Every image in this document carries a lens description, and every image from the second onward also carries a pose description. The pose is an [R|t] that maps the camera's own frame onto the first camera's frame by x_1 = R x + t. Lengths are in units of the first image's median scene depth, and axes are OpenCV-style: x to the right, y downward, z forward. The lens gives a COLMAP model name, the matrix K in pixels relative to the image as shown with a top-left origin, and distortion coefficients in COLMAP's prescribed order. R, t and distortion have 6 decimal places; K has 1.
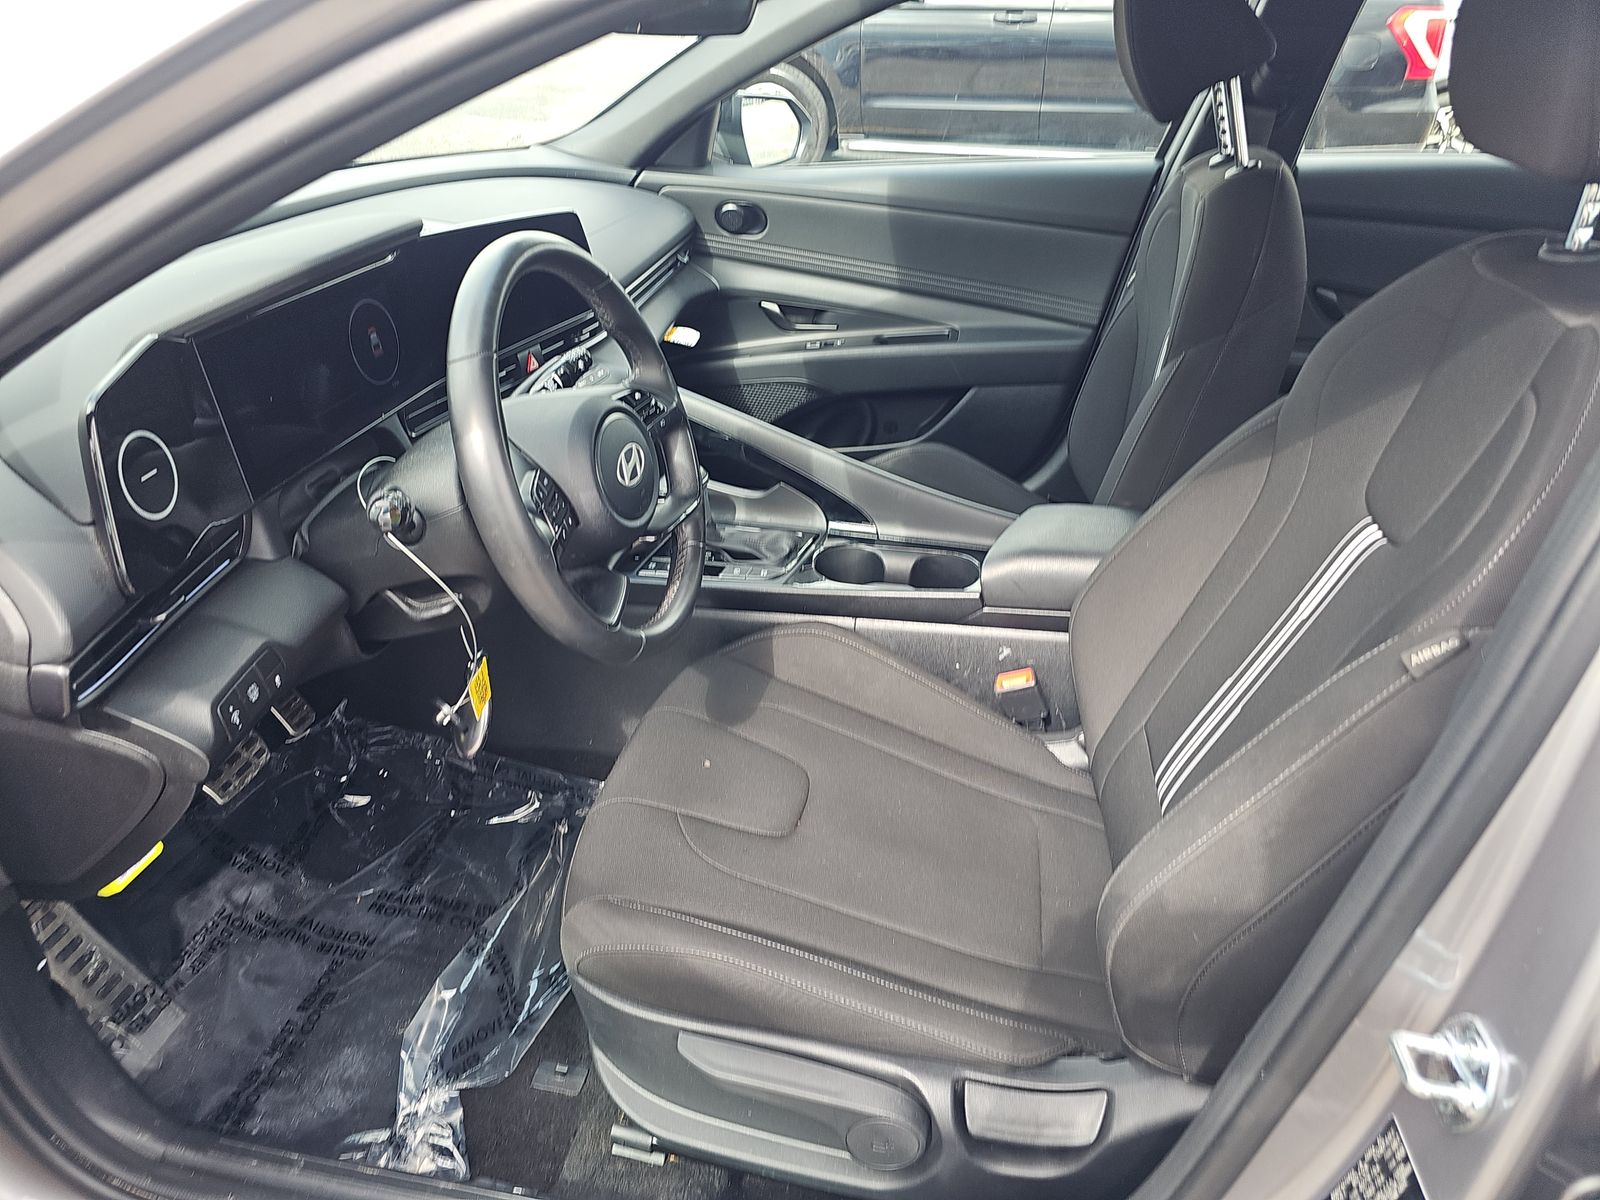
lens RADIAL K [[1085.8, 0, 802.1], [0, 1085.8, 598.1], [0, 0, 1]] dist [-0.020780, 0.002881]
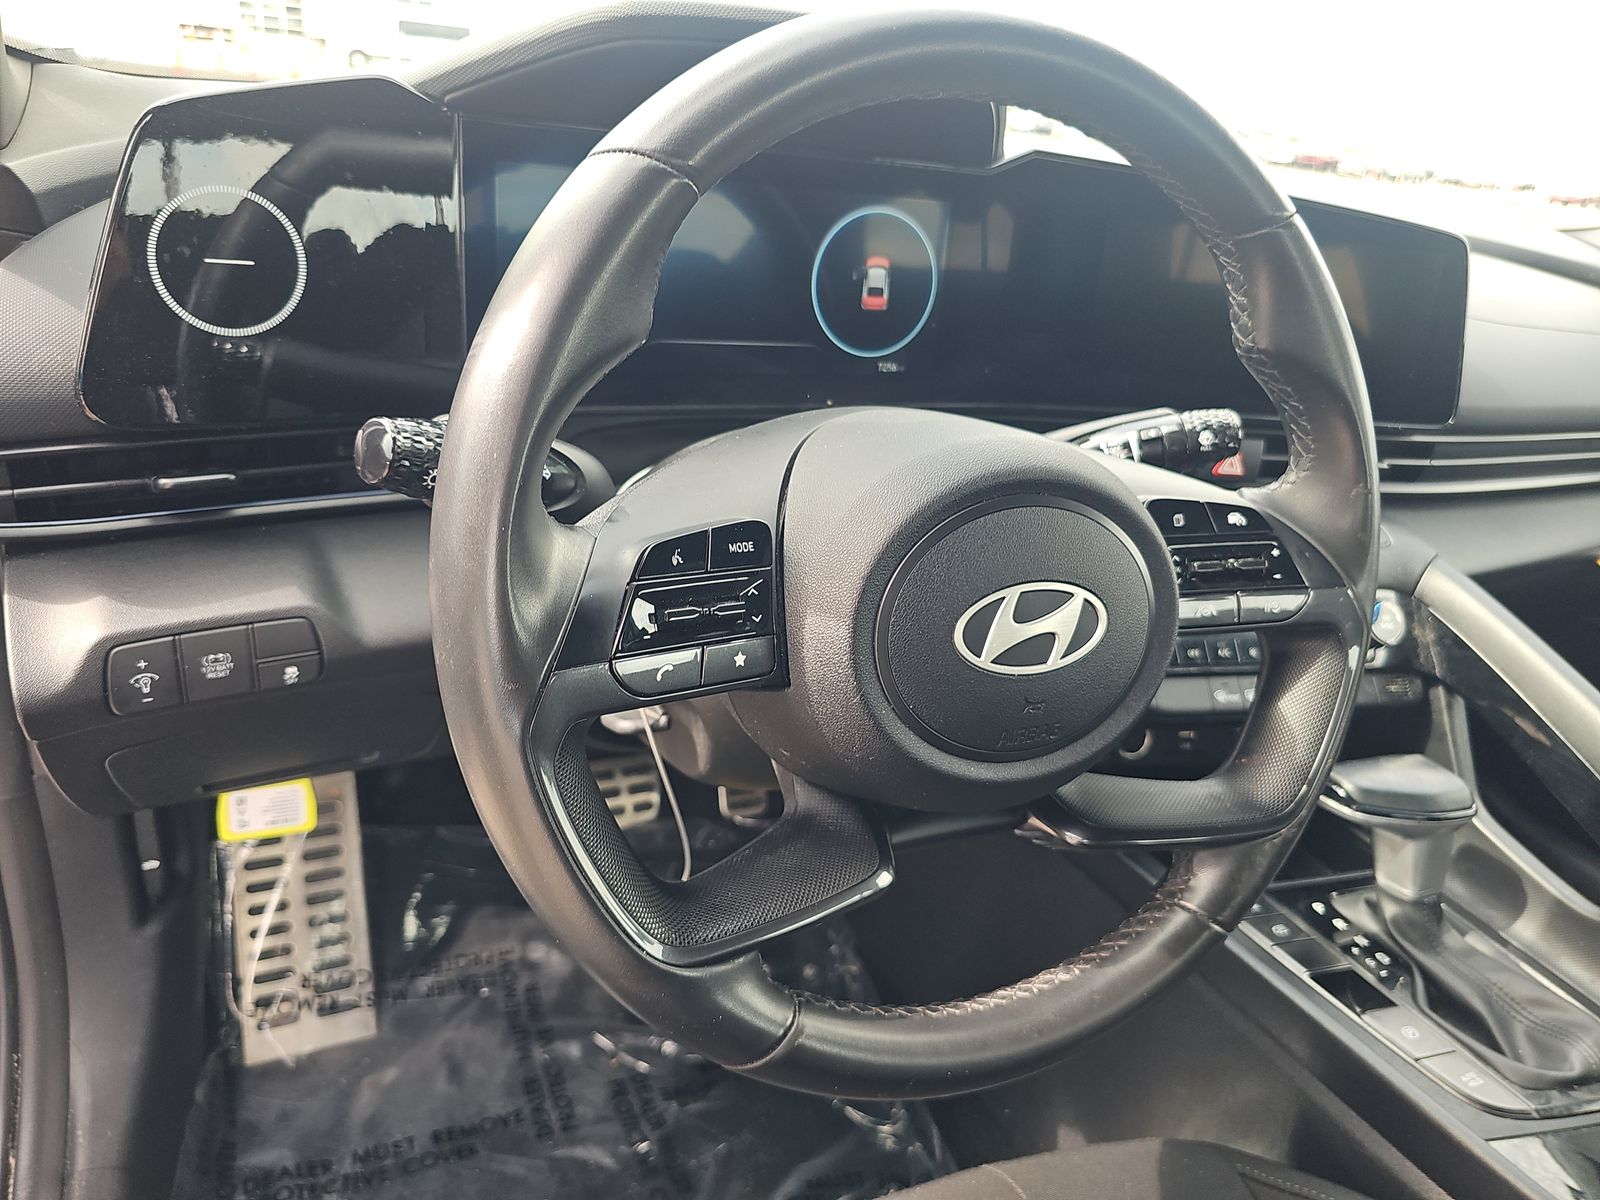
lens RADIAL K [[1085.8, 0, 804.1], [0, 1085.8, 599.8], [0, 0, 1]] dist [-0.020780, 0.002881]
pose [[0.567464, 0.386789, -0.726897, 0.052768], [-0.492620, 0.866858, 0.076691, -0.100115], [0.659780, 0.314565, 0.682451, 0.570104]]
